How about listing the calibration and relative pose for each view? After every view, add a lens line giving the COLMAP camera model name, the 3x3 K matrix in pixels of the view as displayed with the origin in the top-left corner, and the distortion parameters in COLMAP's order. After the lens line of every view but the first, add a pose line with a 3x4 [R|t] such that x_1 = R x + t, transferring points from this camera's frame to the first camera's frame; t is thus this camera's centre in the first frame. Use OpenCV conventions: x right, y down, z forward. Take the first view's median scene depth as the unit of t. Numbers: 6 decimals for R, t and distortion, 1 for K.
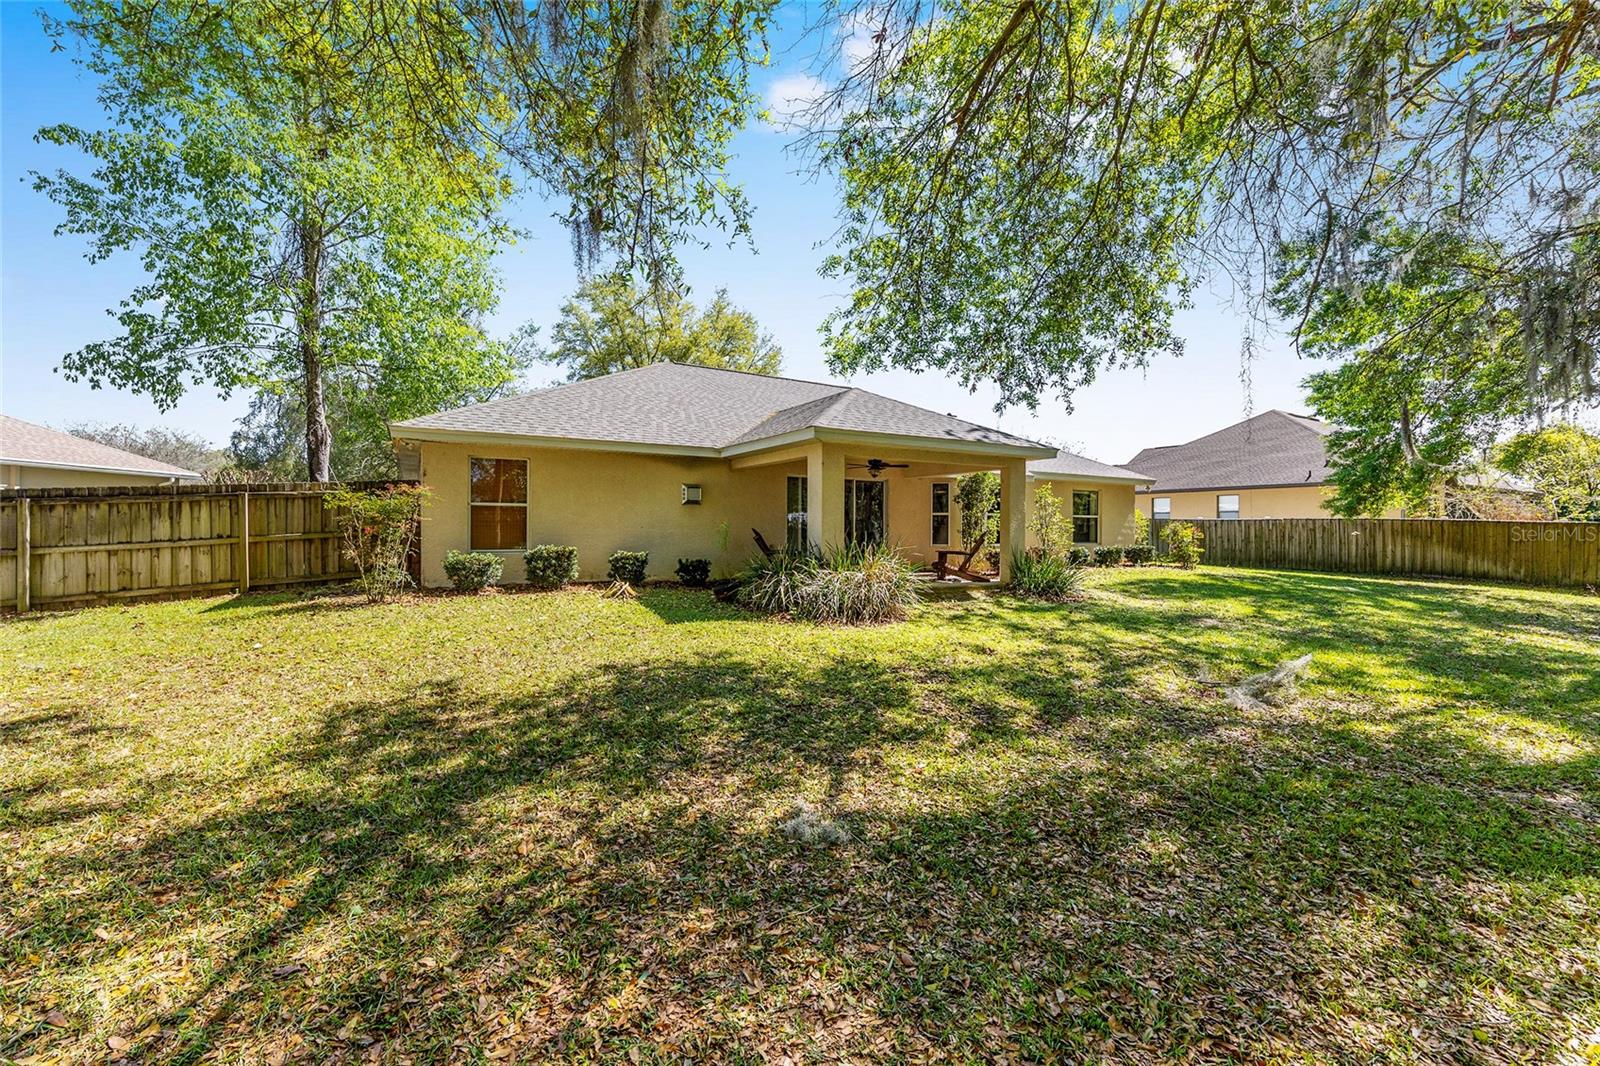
lens RADIAL K [[642.2, 0, 801.1], [0, 642.2, 527.2], [0, 0, 1]] dist [-0.001322, -0.000031]
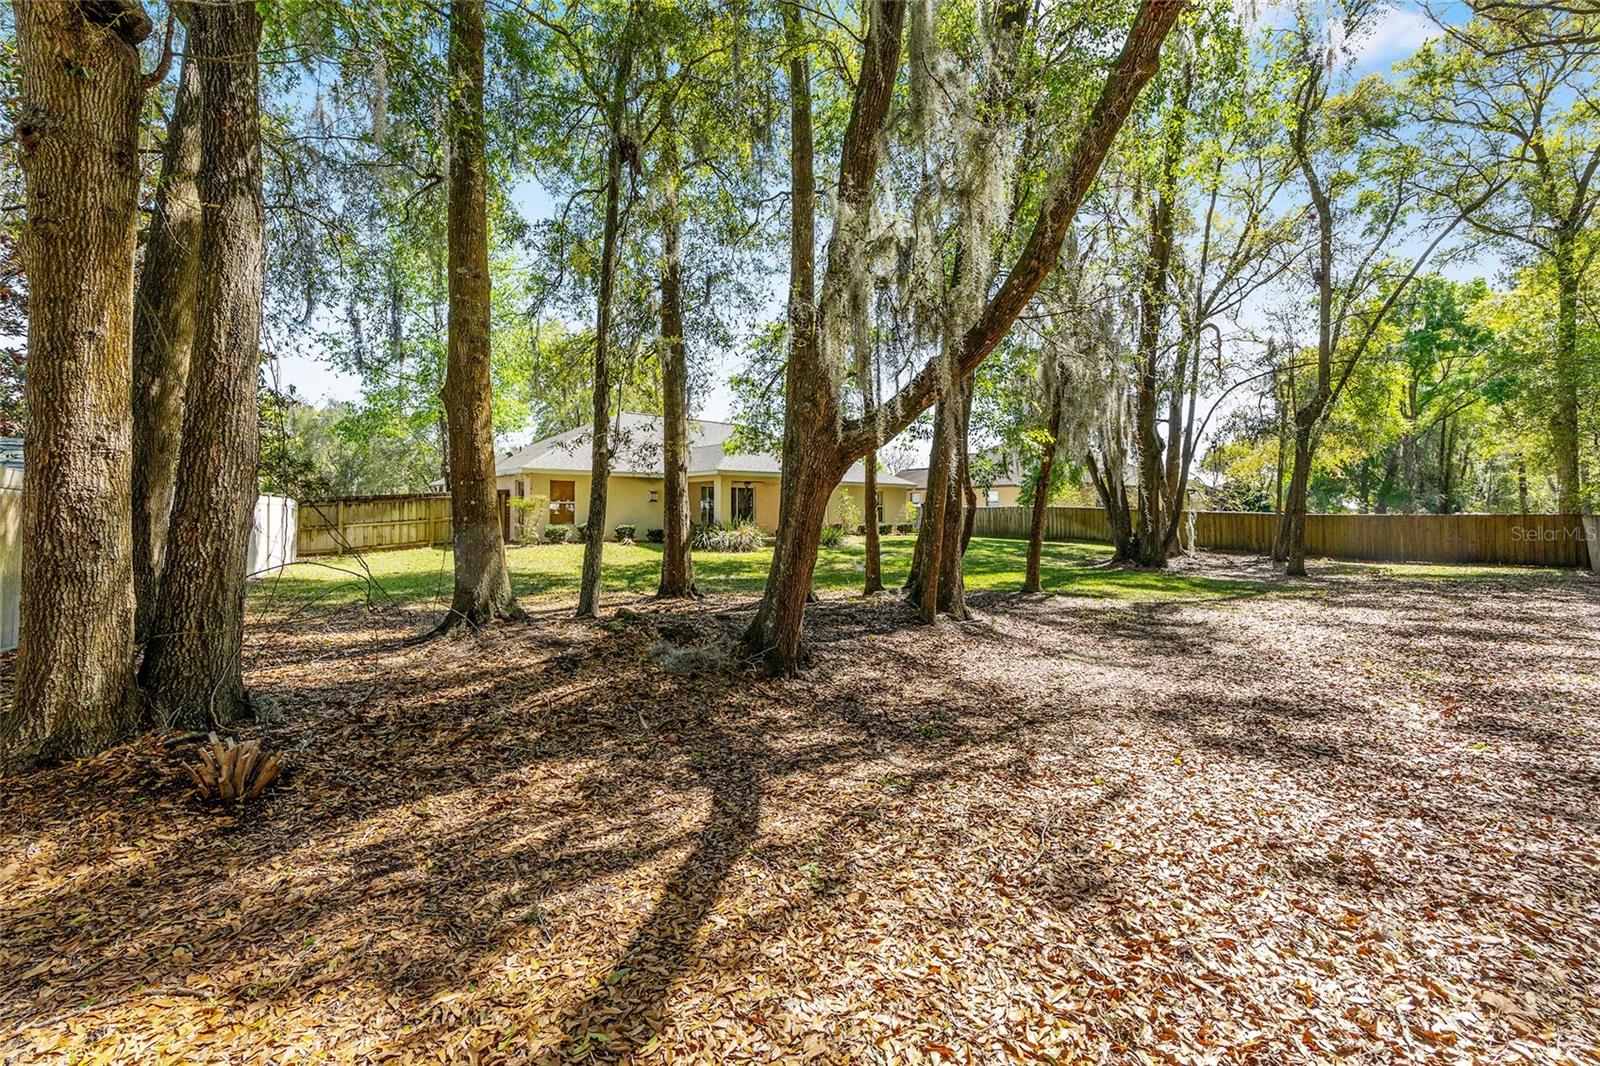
lens RADIAL K [[642.2, 0, 801.1], [0, 642.2, 527.2], [0, 0, 1]] dist [-0.001322, -0.000031]
pose [[0.987507, -0.008369, 0.157351, -0.045129], [0.005264, 0.999783, 0.020138, 0.006488], [-0.157486, -0.019058, 0.987337, -1.265547]]
